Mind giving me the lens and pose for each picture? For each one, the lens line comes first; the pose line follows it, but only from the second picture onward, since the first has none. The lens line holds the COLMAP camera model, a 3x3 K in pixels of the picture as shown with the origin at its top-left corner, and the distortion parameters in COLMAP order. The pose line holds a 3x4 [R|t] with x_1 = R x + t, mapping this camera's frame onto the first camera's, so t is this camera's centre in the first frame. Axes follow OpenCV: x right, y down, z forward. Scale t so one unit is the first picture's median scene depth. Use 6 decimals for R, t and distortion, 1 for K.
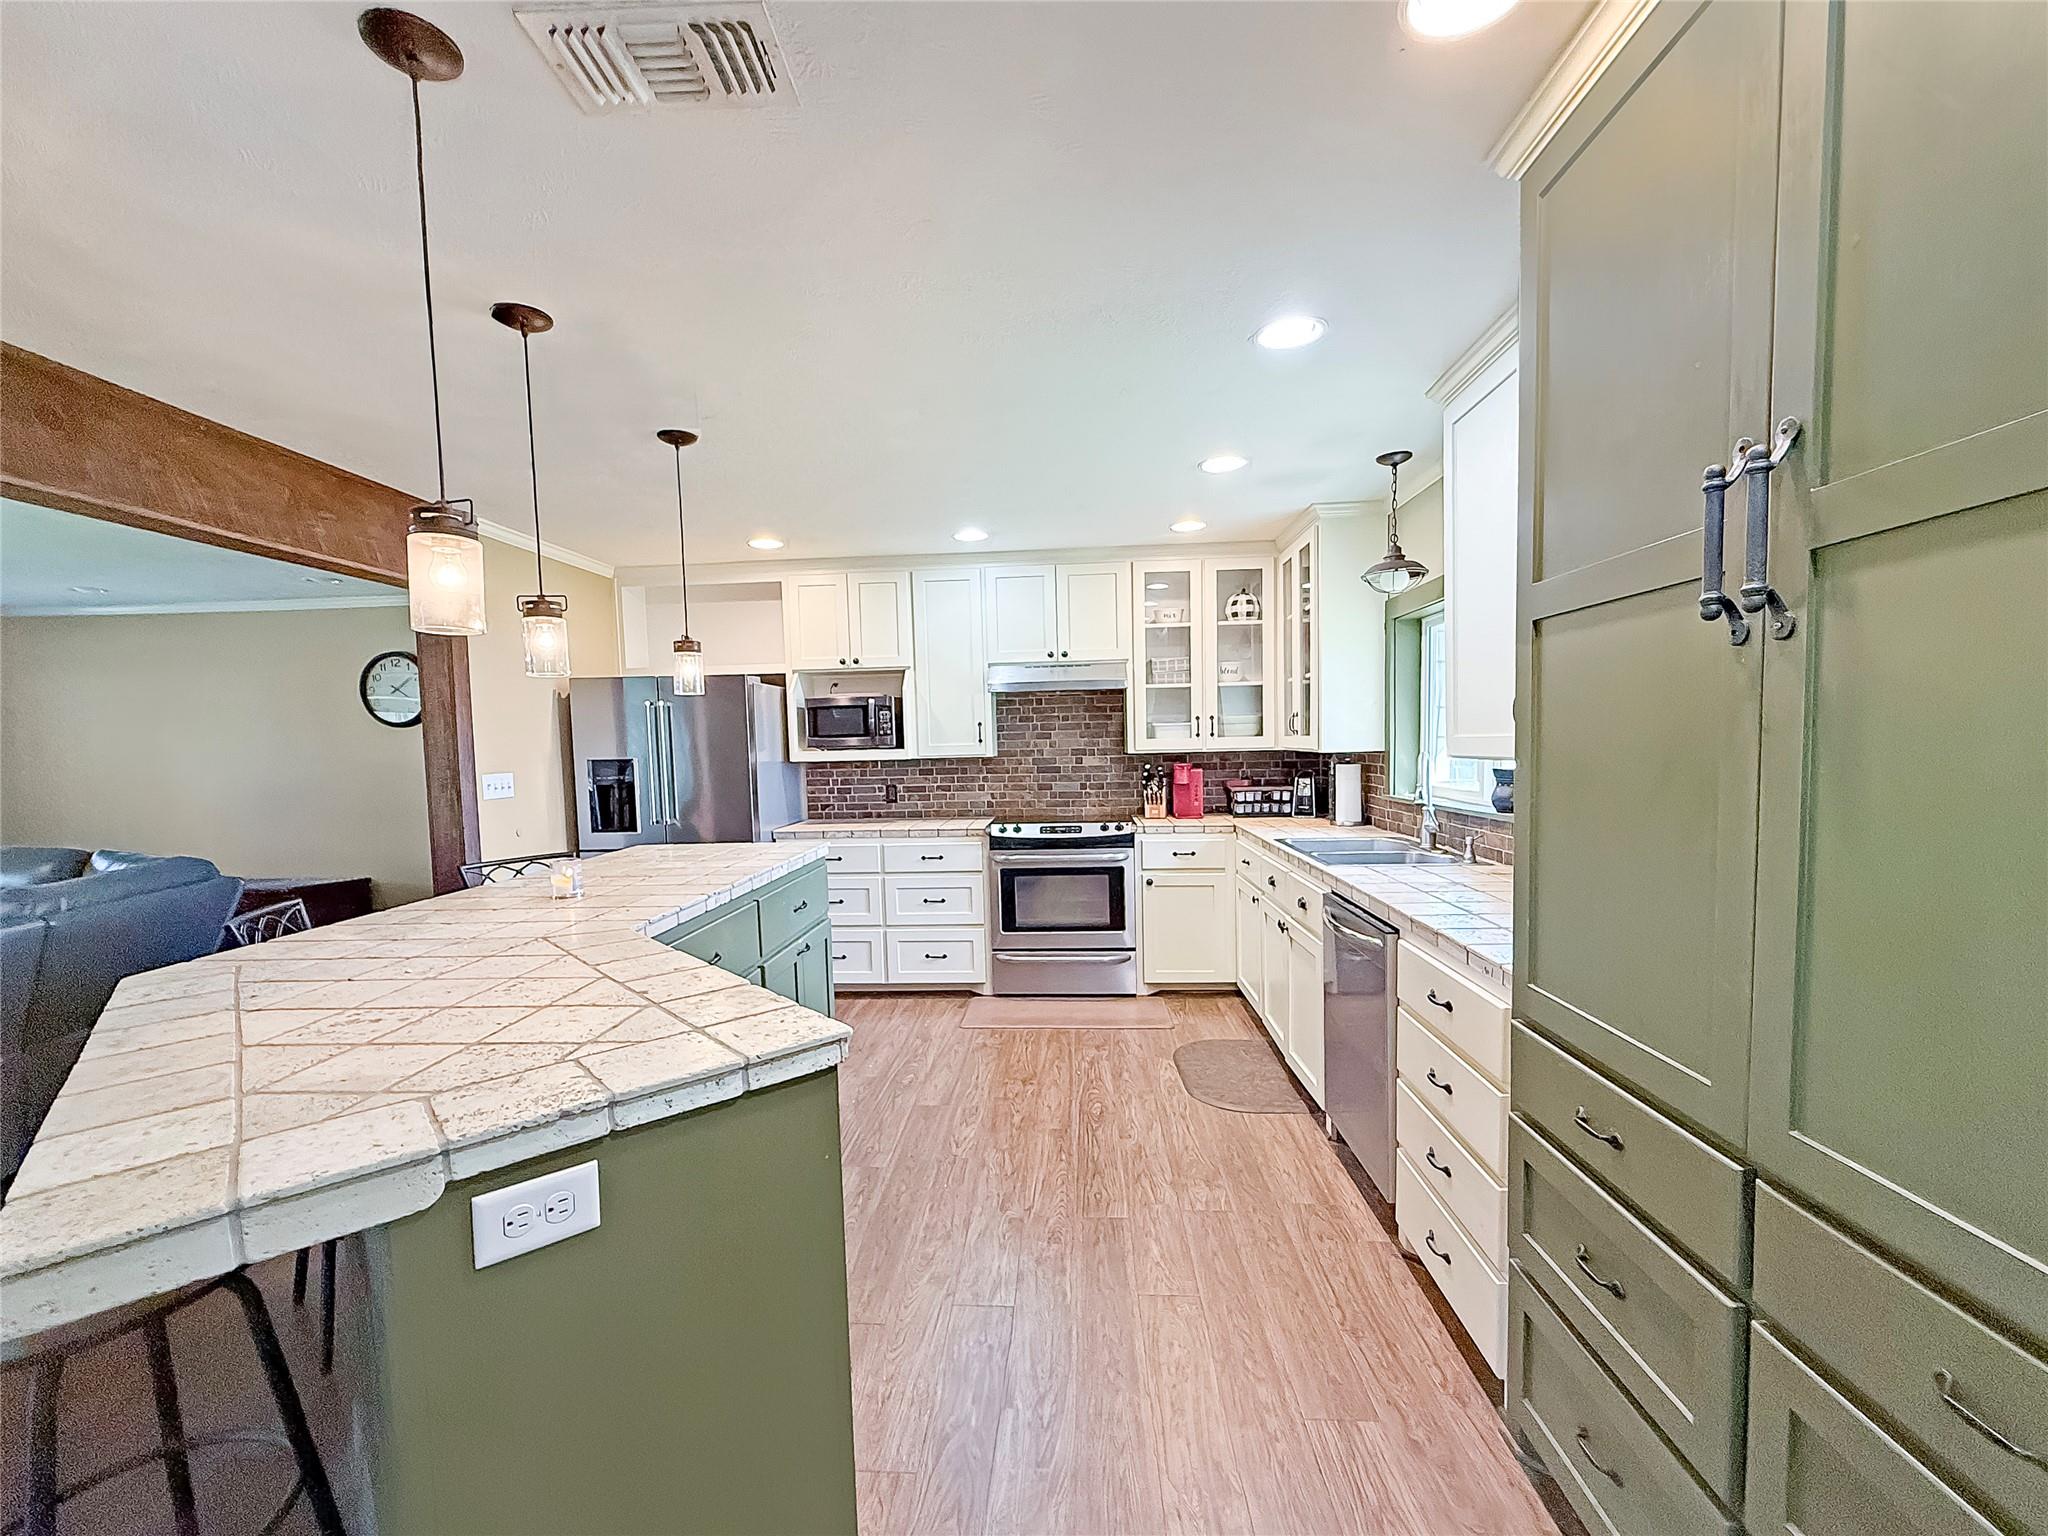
lens RADIAL K [[837.0, 0, 1027.9], [0, 837.0, 785.9], [0, 0, 1]] dist [0.000902, -0.001185]
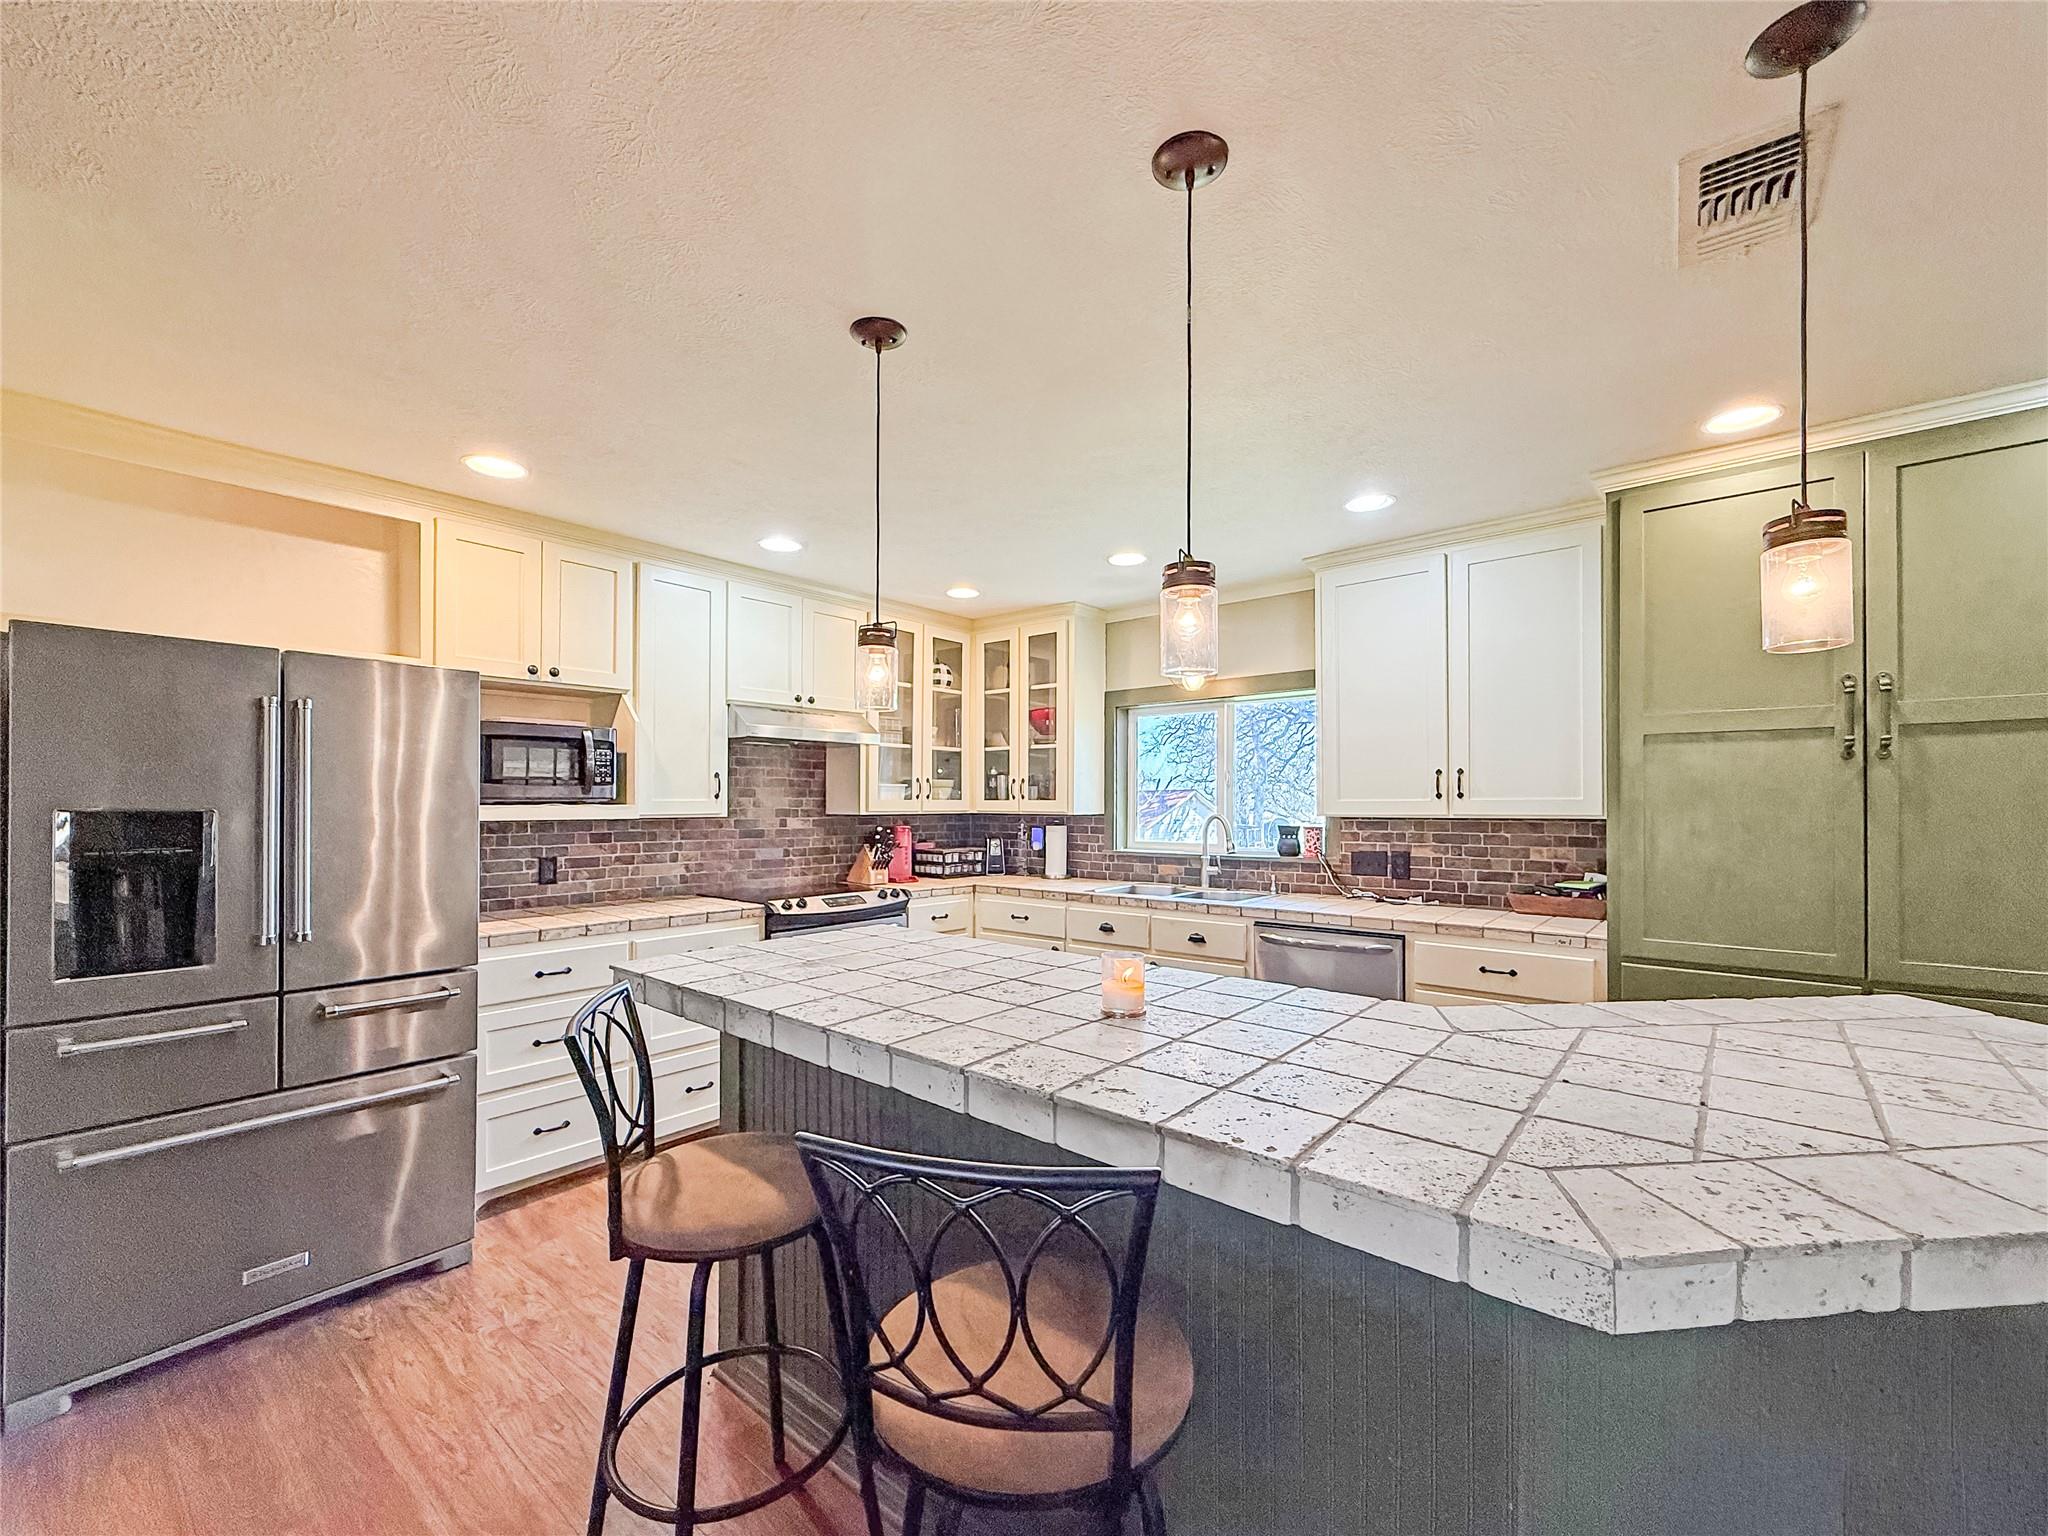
lens RADIAL K [[837.0, 0, 1031.6], [0, 837.0, 792.7], [0, 0, 1]] dist [0.000902, -0.001185]
pose [[0.602294, 0.033475, 0.797572, -0.505988], [0.029637, 0.997494, -0.064246, 0.001539], [-0.797724, 0.062333, 0.599793, 0.297864]]
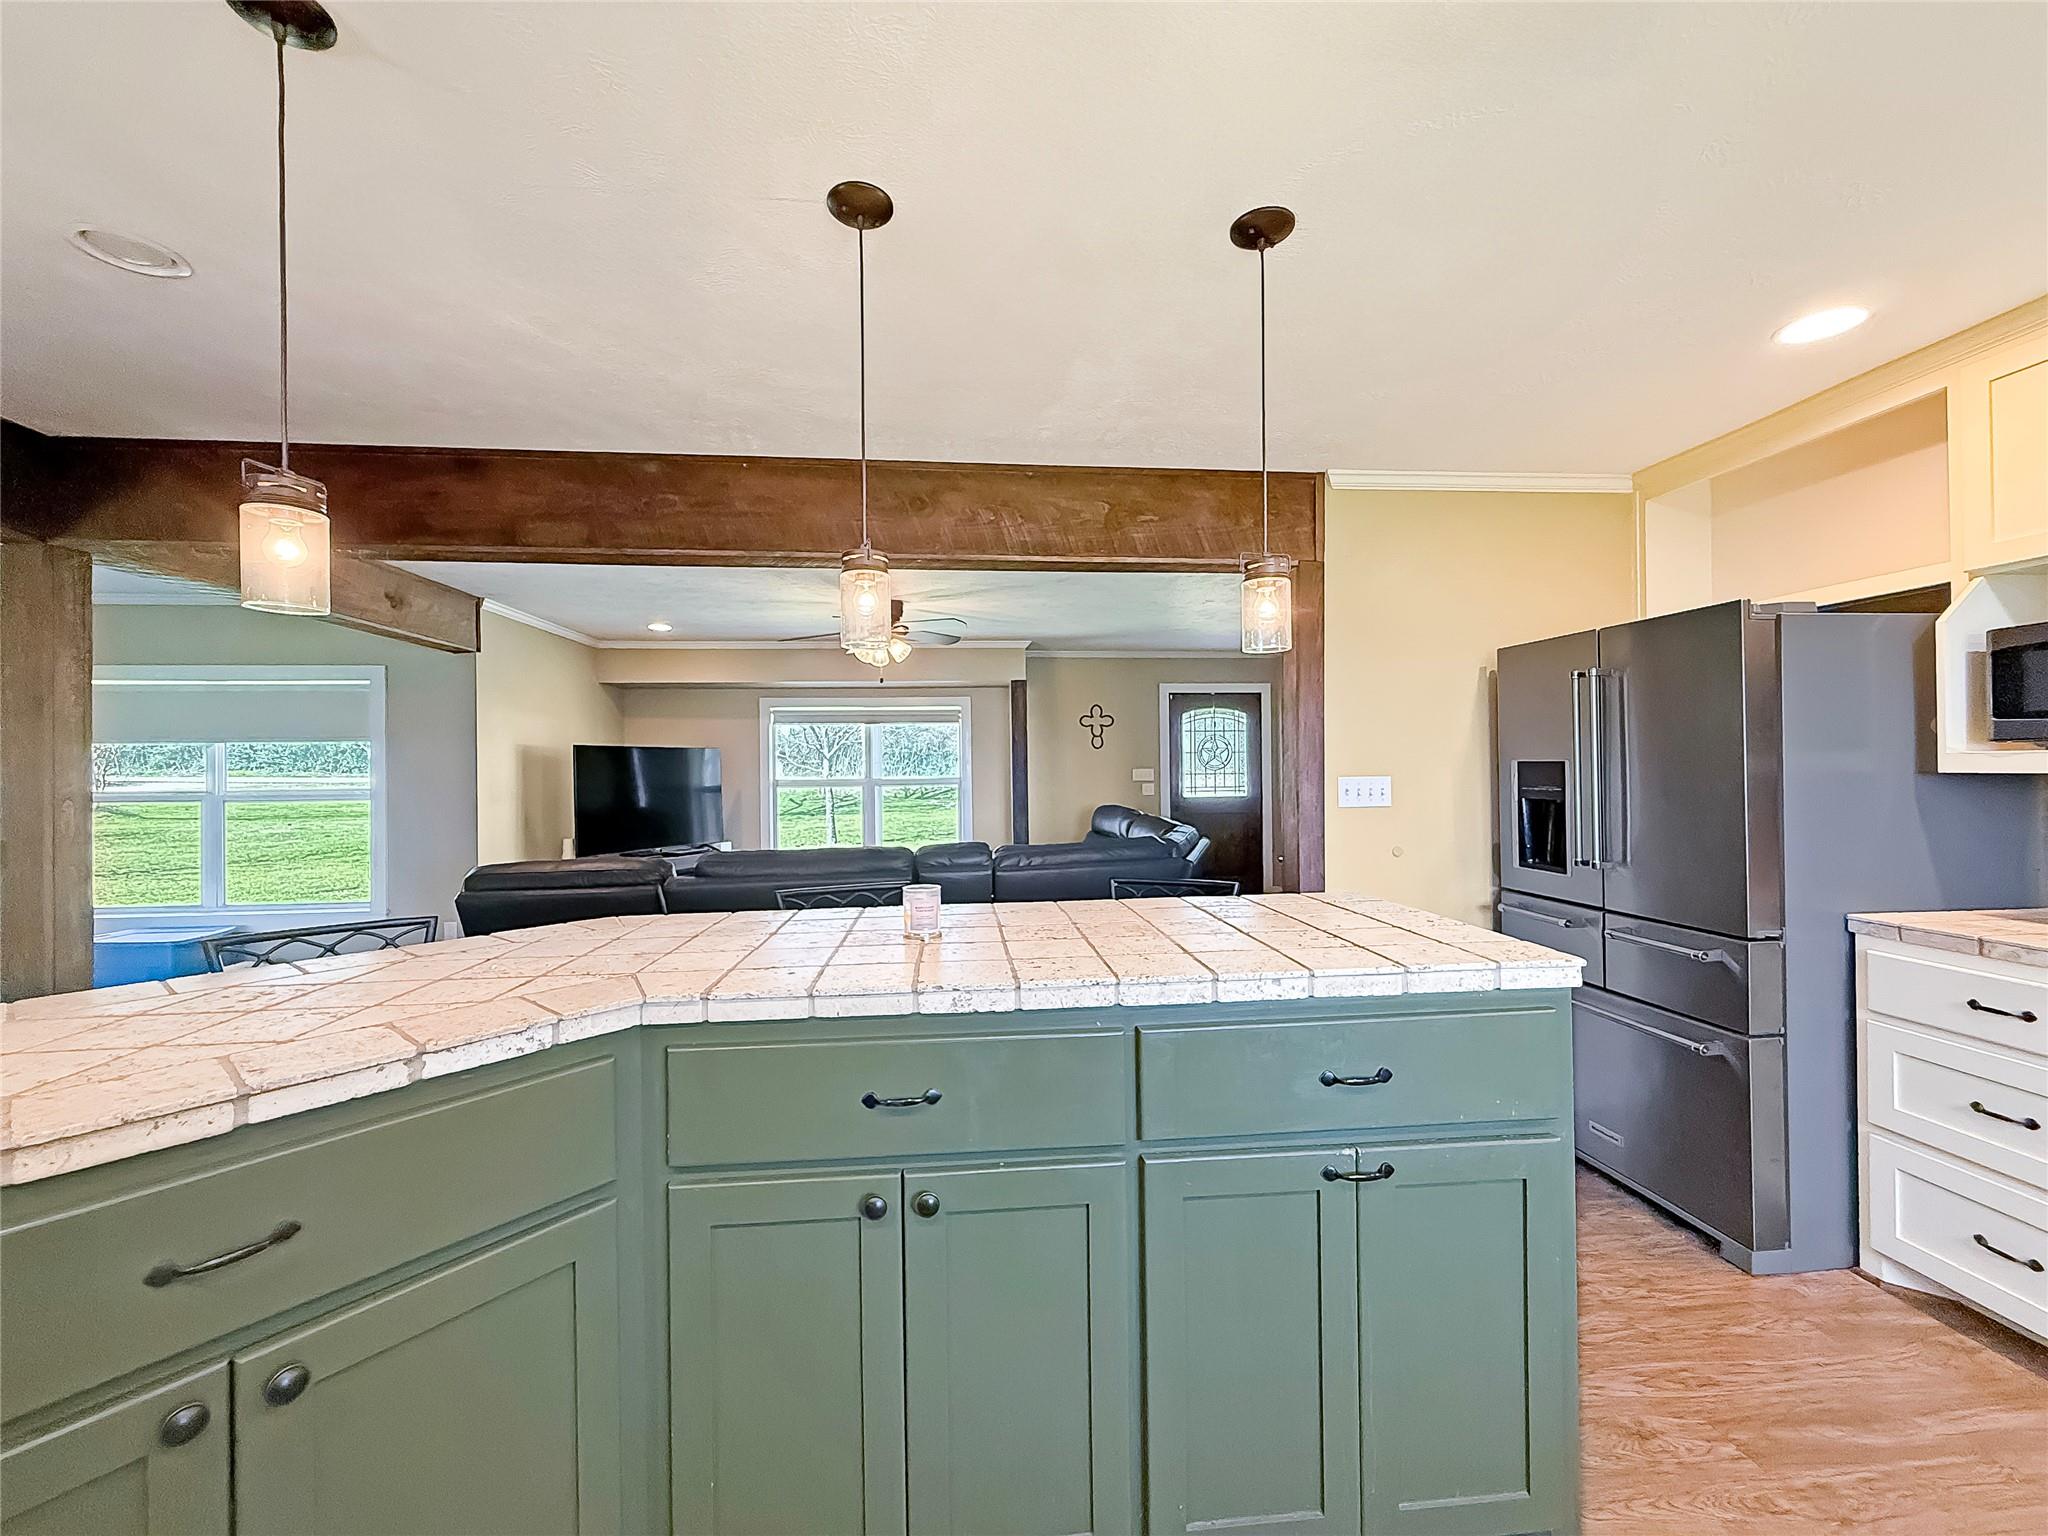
lens RADIAL K [[837.0, 0, 1021.6], [0, 837.0, 767.8], [0, 0, 1]] dist [0.000902, -0.001185]
pose [[0.148346, 0.019696, -0.988739, 0.097357], [-0.045360, 0.998885, 0.013093, -0.014760], [0.987895, 0.042907, 0.149074, 0.433036]]
